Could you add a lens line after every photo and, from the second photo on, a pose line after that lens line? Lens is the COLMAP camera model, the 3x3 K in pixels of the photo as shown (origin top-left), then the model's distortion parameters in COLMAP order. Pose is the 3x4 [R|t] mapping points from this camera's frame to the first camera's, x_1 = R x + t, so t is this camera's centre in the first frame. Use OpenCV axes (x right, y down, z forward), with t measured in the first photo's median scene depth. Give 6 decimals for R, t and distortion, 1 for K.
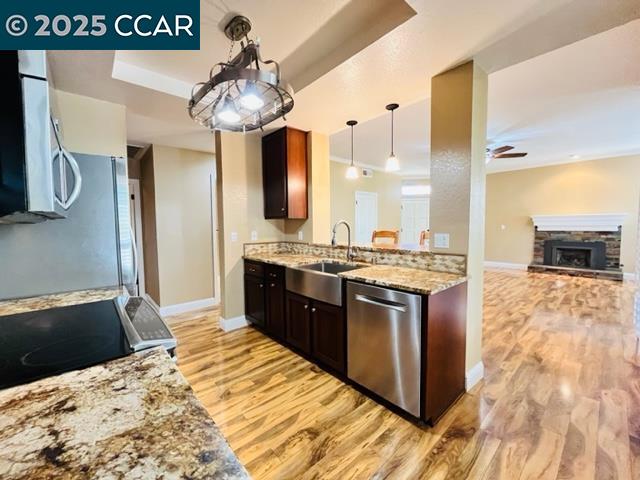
lens RADIAL K [[260.8, 0, 316.9], [0, 260.8, 240.7], [0, 0, 1]] dist [-0.004054, 0.000011]
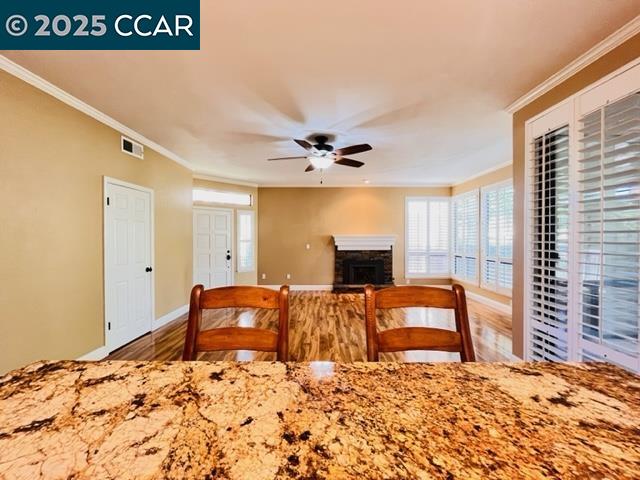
lens RADIAL K [[260.8, 0, 318.6], [0, 260.8, 240.5], [0, 0, 1]] dist [-0.004054, 0.000011]
pose [[0.663081, 0.006520, 0.748519, 0.051175], [0.037015, 0.998453, -0.041487, -0.037965], [-0.747632, 0.055216, 0.661814, 0.399213]]
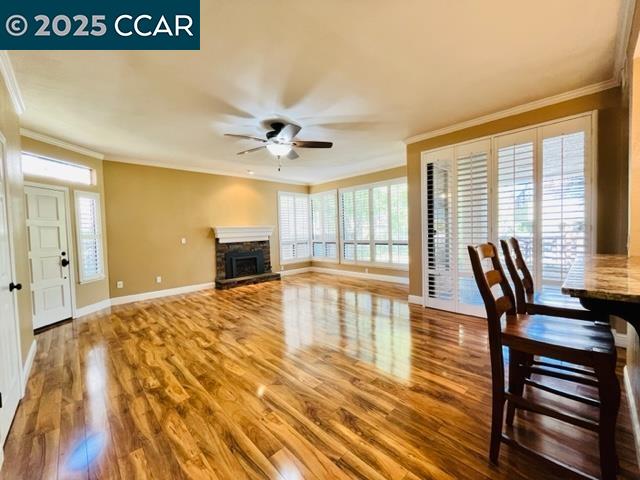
lens RADIAL K [[260.8, 0, 318.5], [0, 260.8, 238.3], [0, 0, 1]] dist [-0.004054, 0.000011]
pose [[-0.046187, -0.014557, 0.998827, -0.089253], [0.091805, 0.995600, 0.018755, -0.041840], [-0.994705, 0.092564, -0.044647, 0.708278]]
